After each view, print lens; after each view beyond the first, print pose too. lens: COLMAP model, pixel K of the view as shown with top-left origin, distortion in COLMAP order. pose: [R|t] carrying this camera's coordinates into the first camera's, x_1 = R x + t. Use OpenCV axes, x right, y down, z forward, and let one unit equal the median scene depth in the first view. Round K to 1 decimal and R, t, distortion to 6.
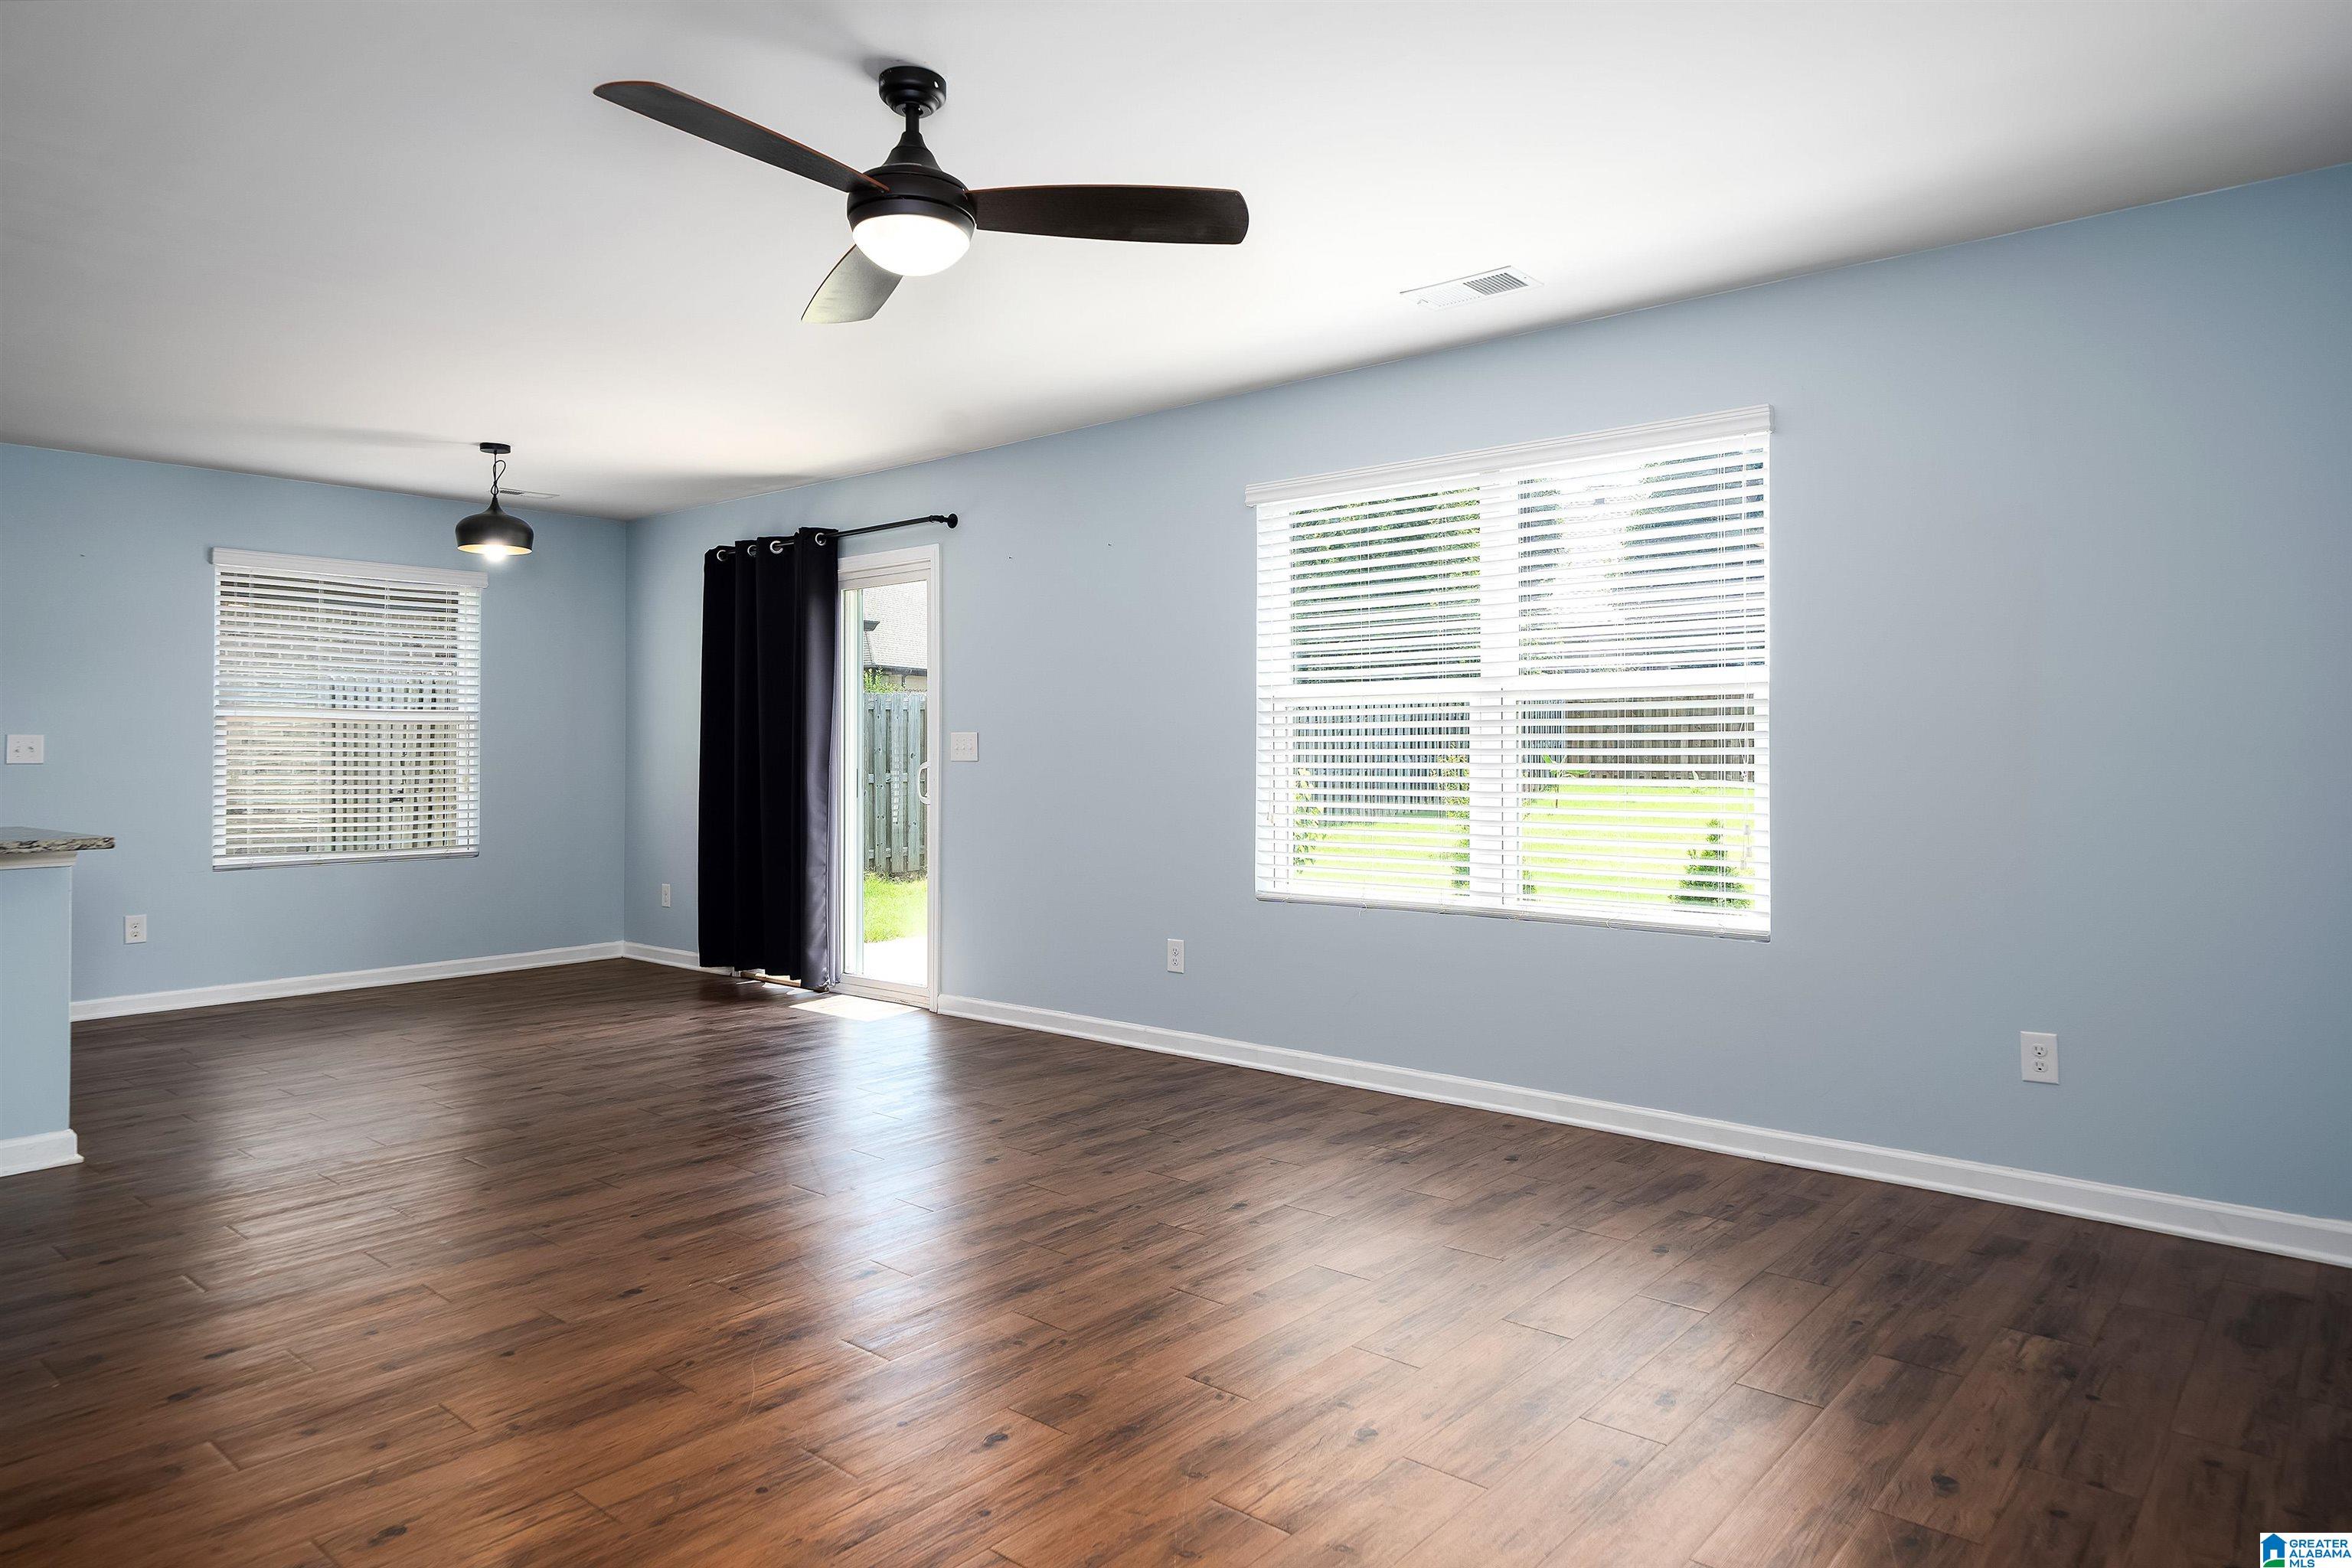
lens RADIAL K [[1423.7, 0, 1181.8], [0, 1423.7, 736.3], [0, 0, 1]] dist [-0.008766, 0.004184]
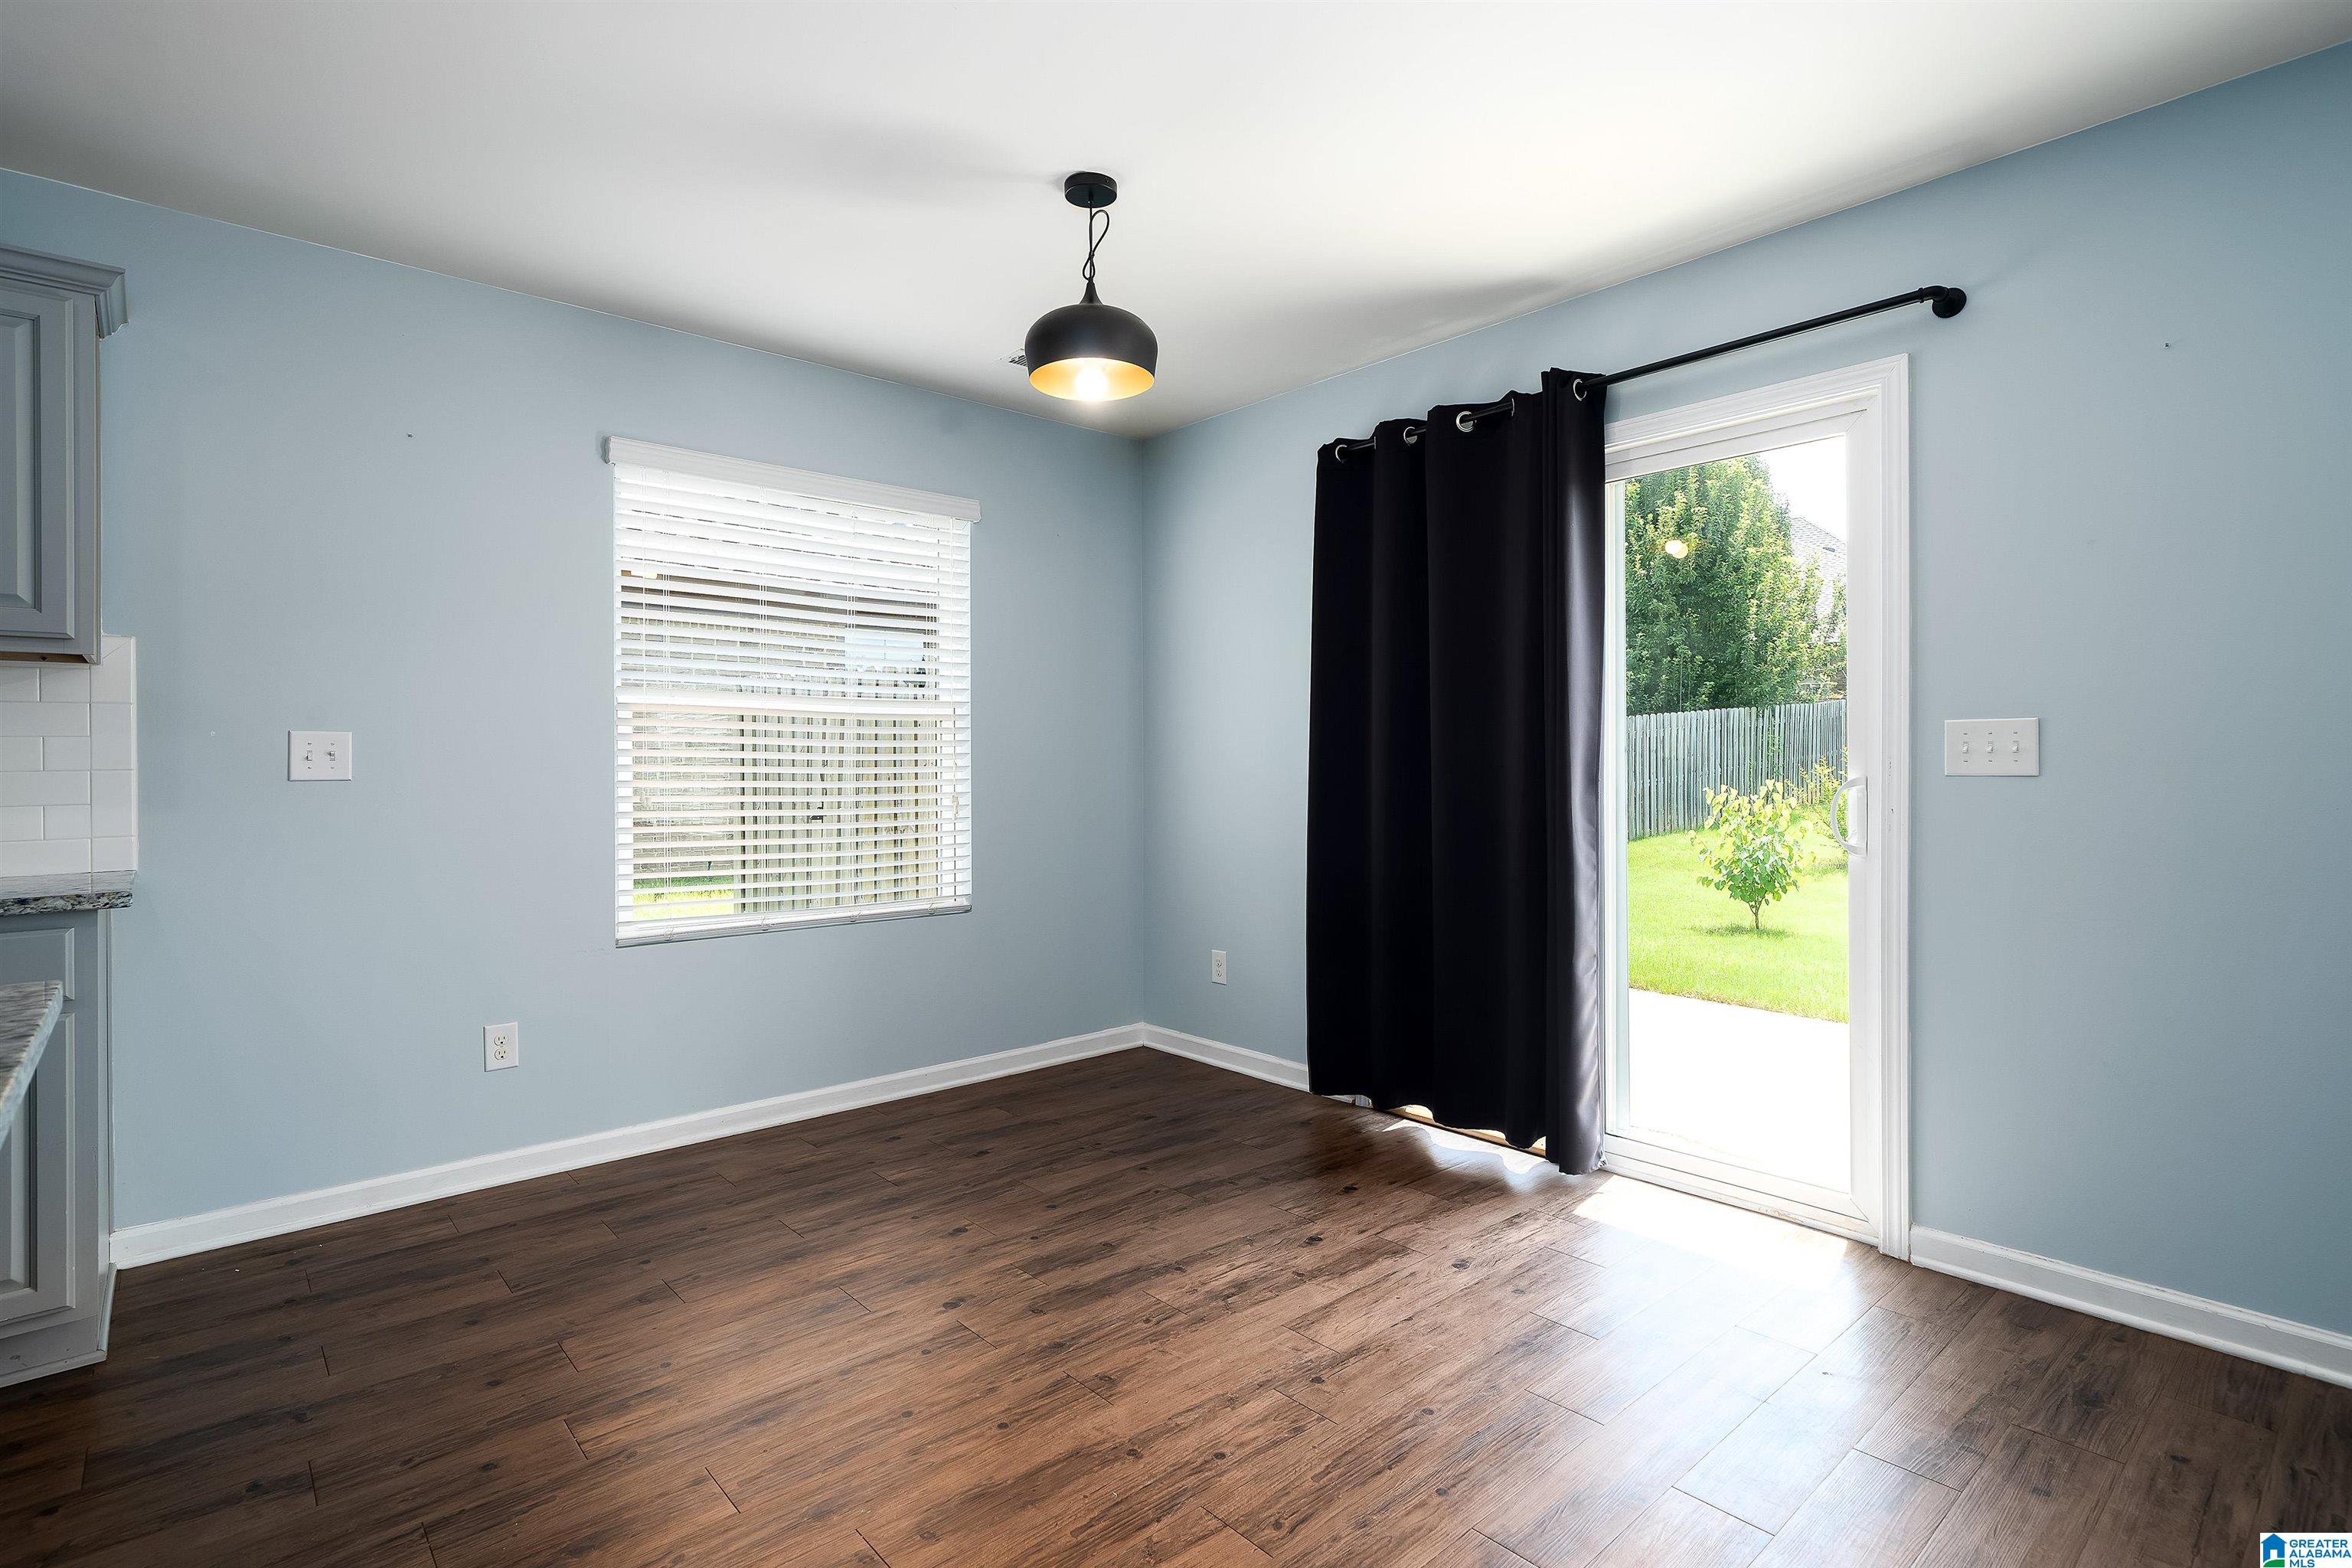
lens RADIAL K [[1137.6, 0, 1169.5], [0, 1137.6, 772.7], [0, 0, 1]] dist [-0.000124, 0.000673]
pose [[0.988911, 0.000656, -0.148506, -0.369434], [0.002432, 0.999785, 0.020615, 0.006898], [0.148487, -0.020748, 0.988697, 0.546034]]
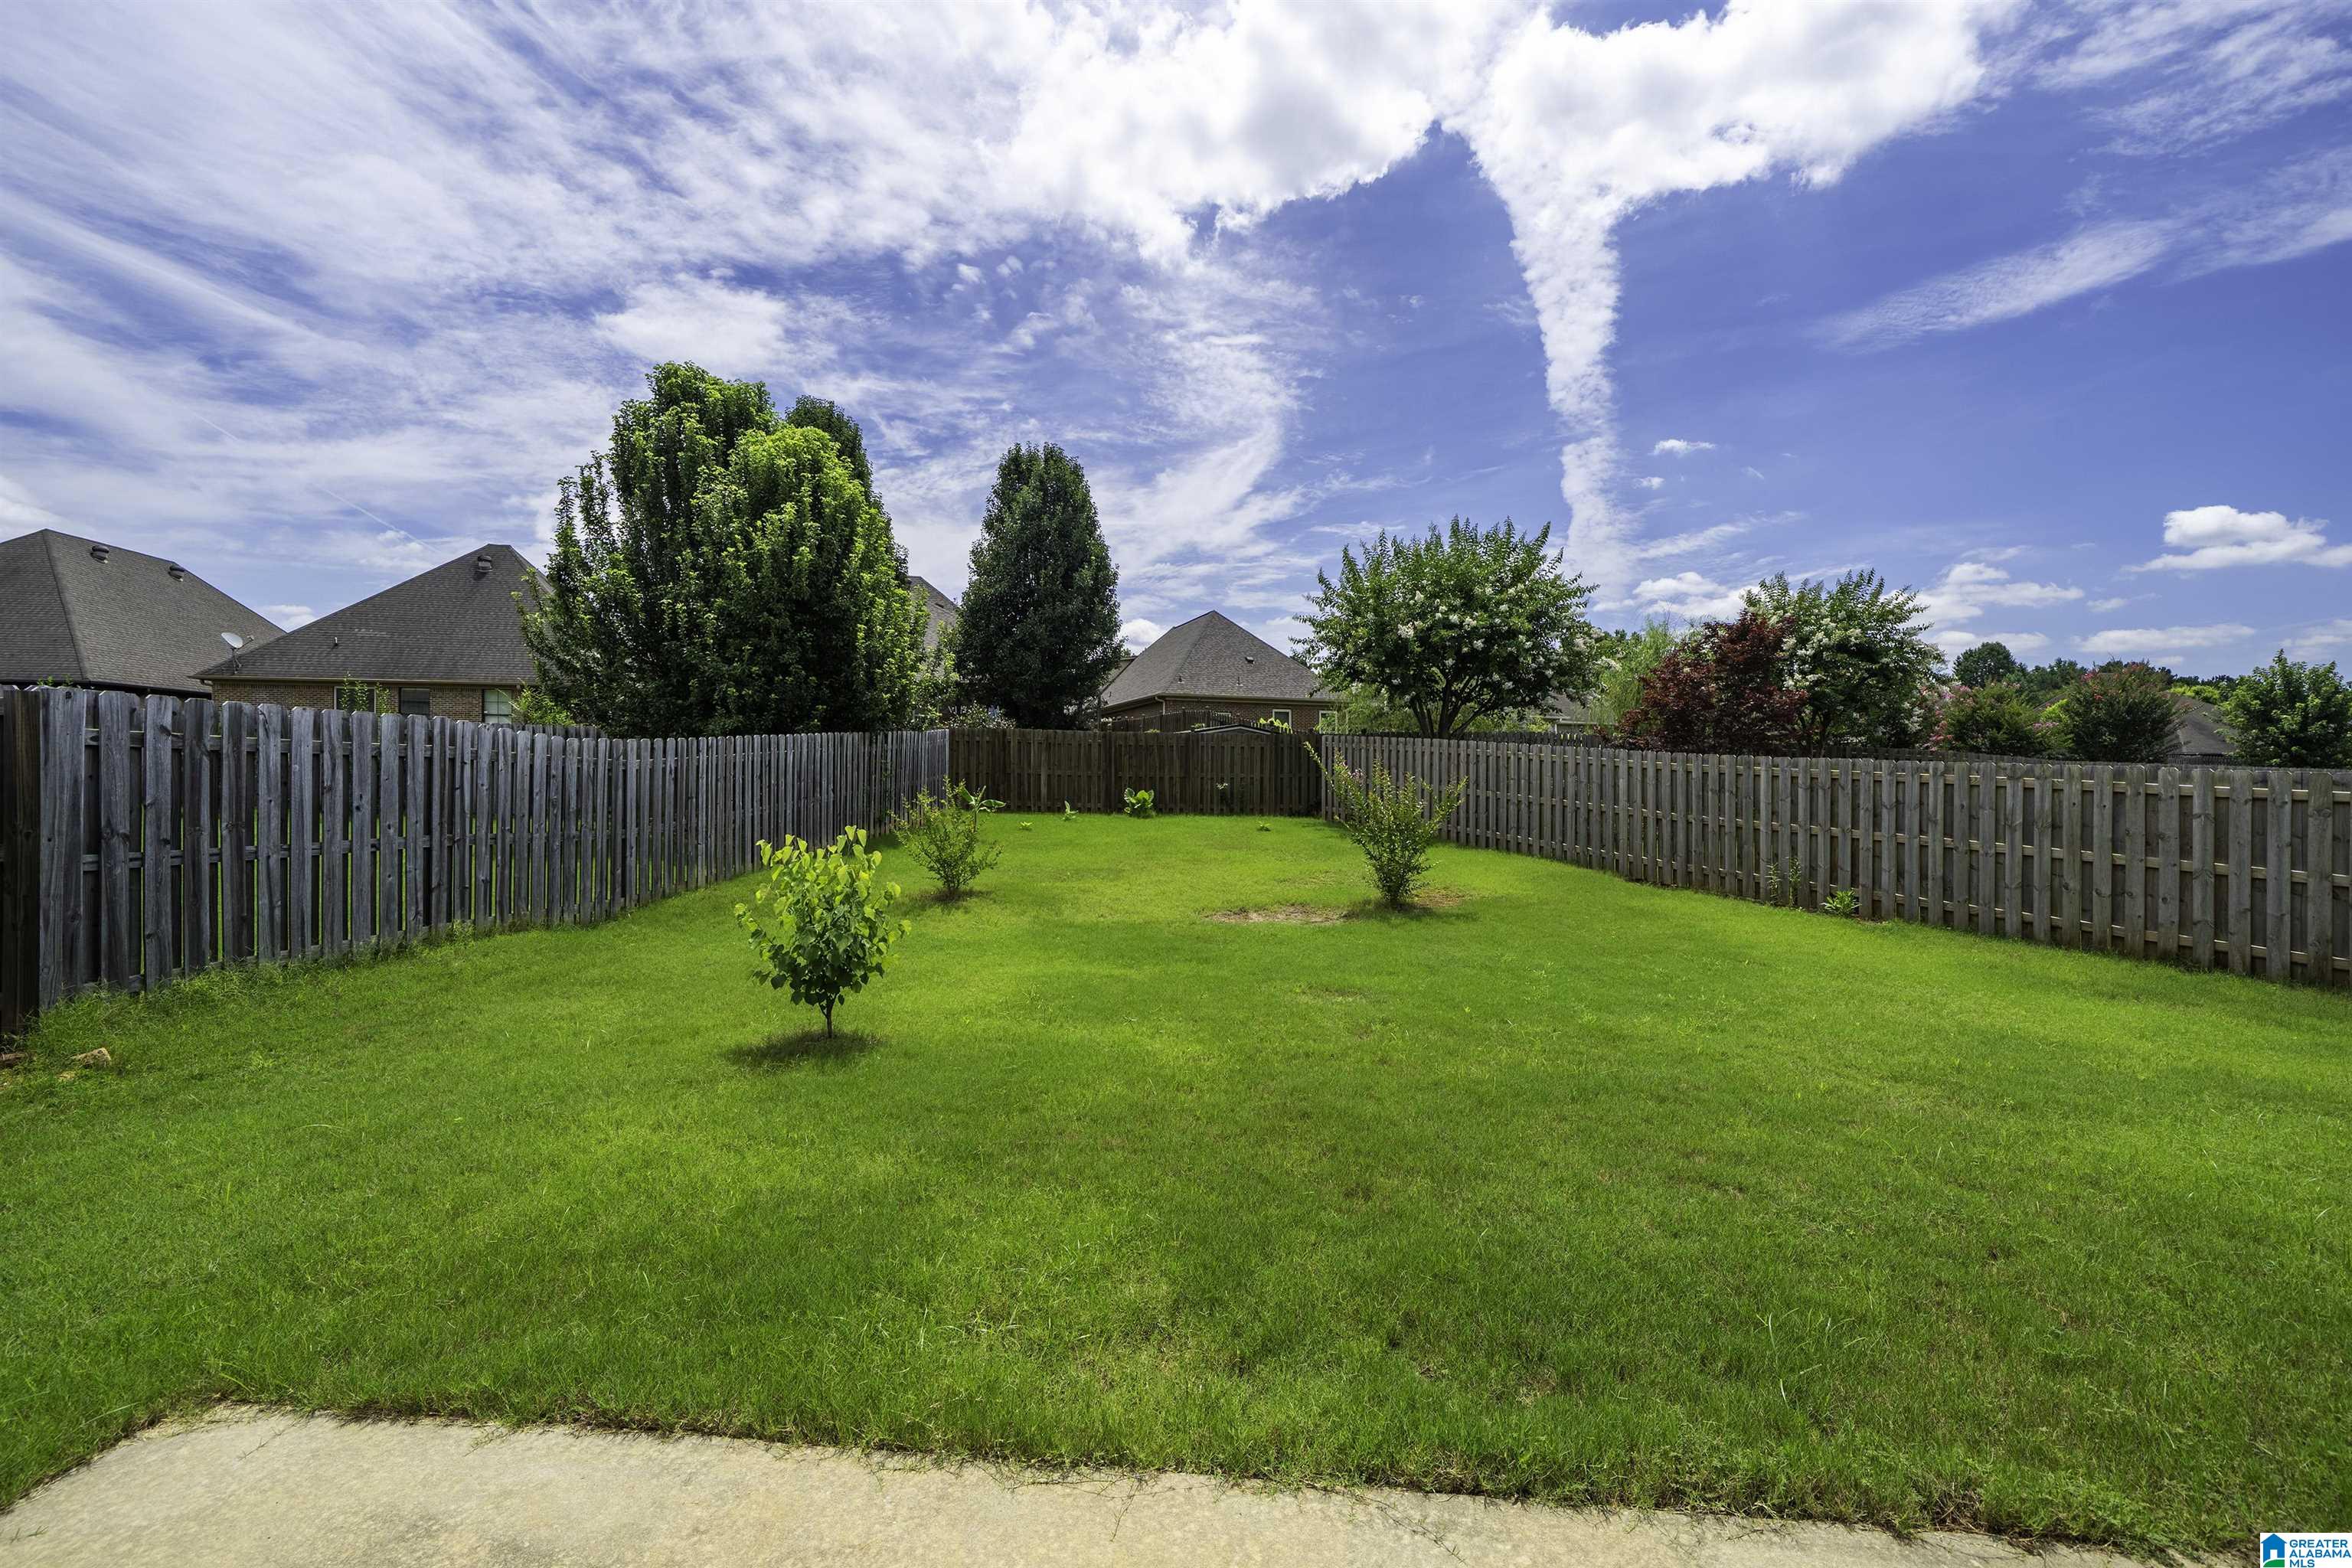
lens RADIAL K [[975.1, 0, 1183.7], [0, 975.1, 778.4], [0, 0, 1]] dist [0.000062, -0.000001]
pose [[0.813984, 0.005929, 0.580857, -0.107075], [-0.012689, 0.999891, 0.007576, -0.009001], [-0.580749, -0.013537, 0.813970, 1.158493]]
